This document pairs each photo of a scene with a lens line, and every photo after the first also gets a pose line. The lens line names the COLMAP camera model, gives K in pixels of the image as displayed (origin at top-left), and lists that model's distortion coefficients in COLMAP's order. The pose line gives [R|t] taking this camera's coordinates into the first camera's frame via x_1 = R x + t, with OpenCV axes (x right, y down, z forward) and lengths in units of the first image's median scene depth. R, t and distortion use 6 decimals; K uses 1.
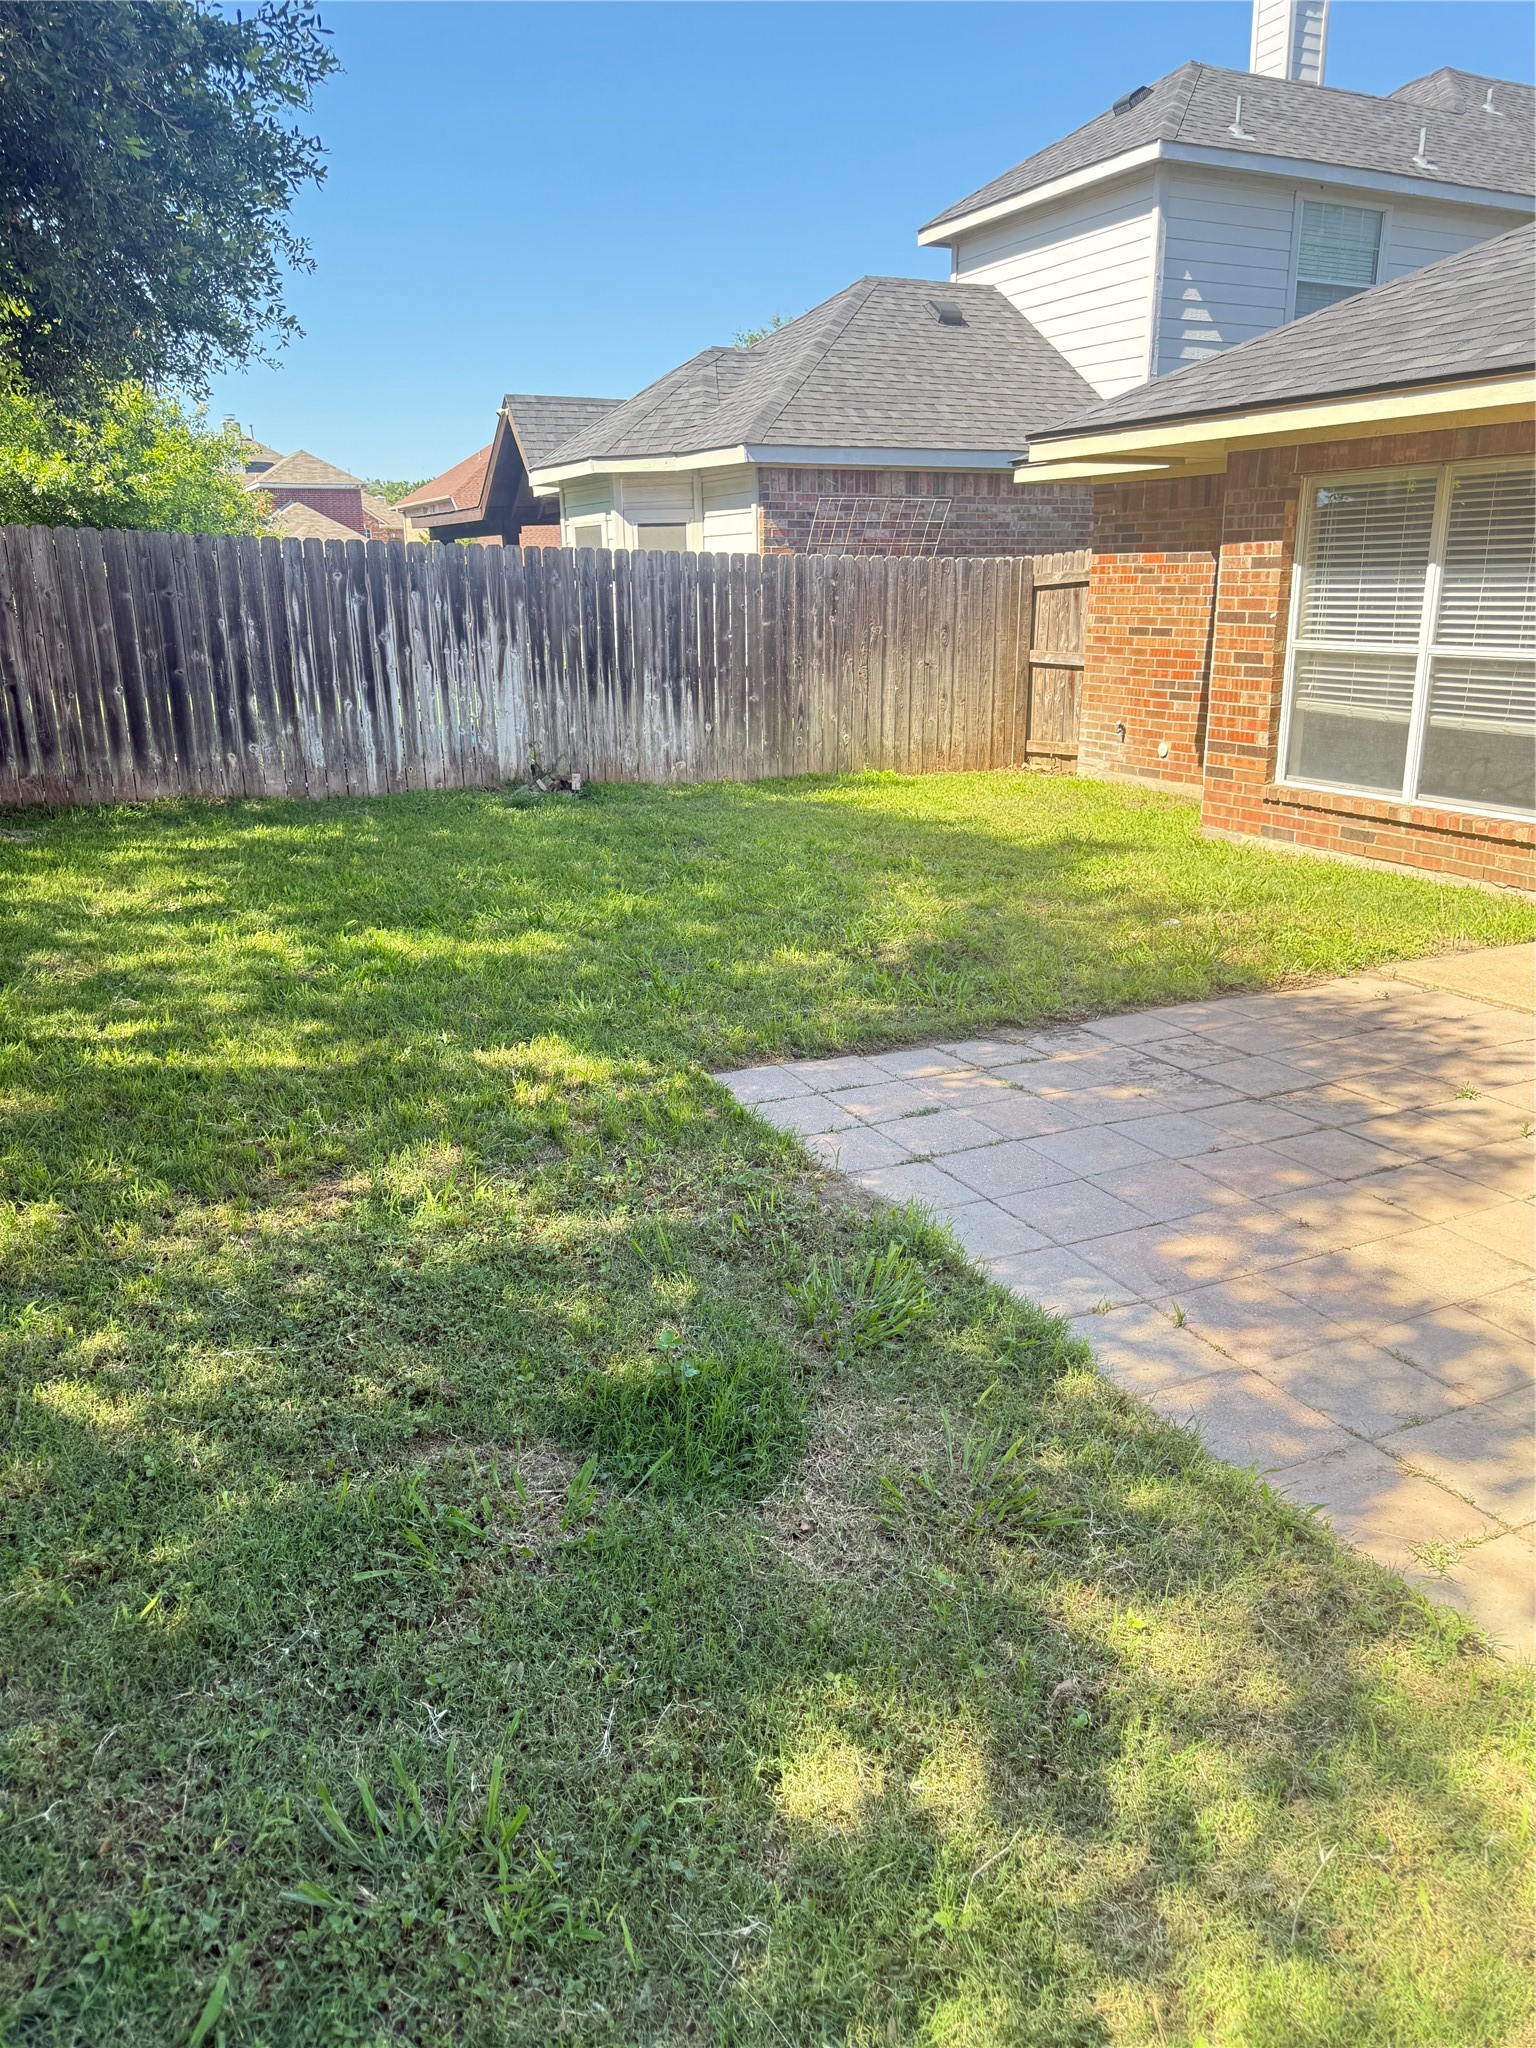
lens RADIAL K [[1440.7, 0, 763.5], [0, 1440.7, 1055.4], [0, 0, 1]] dist [0.036619, -0.048792]
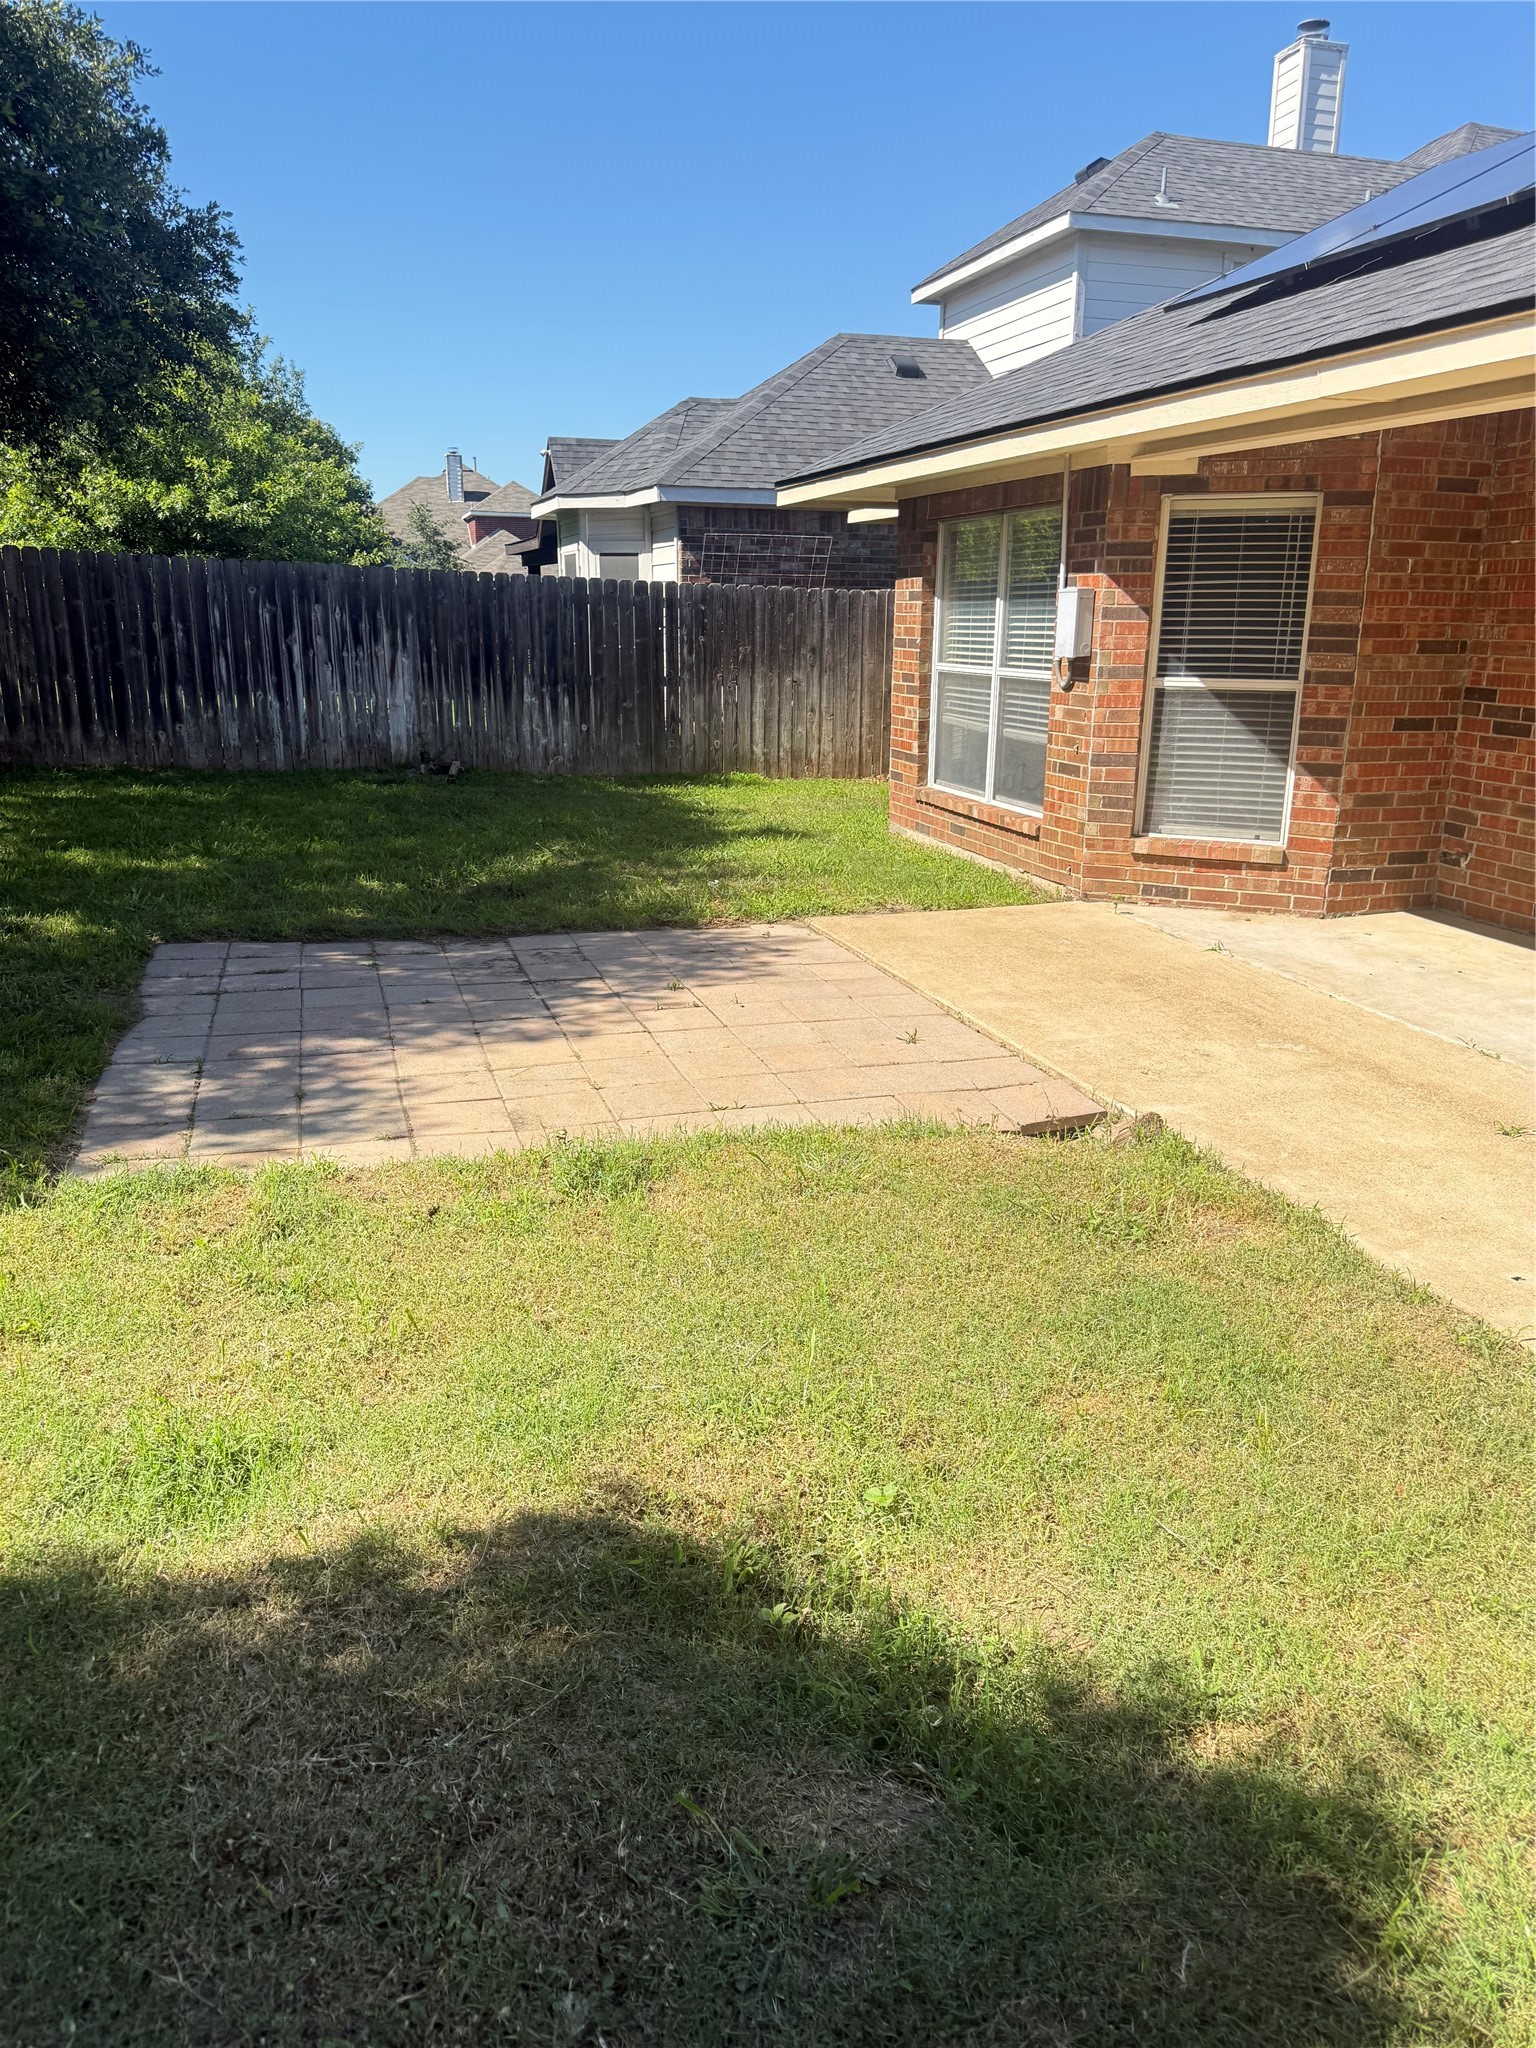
lens RADIAL K [[1440.7, 0, 772.2], [0, 1440.7, 1063.6], [0, 0, 1]] dist [0.036619, -0.048792]
pose [[0.985642, 0.071936, -0.152760, 0.333050], [-0.074039, 0.997222, -0.008113, 0.042581], [0.151752, 0.019307, 0.988230, -0.126975]]
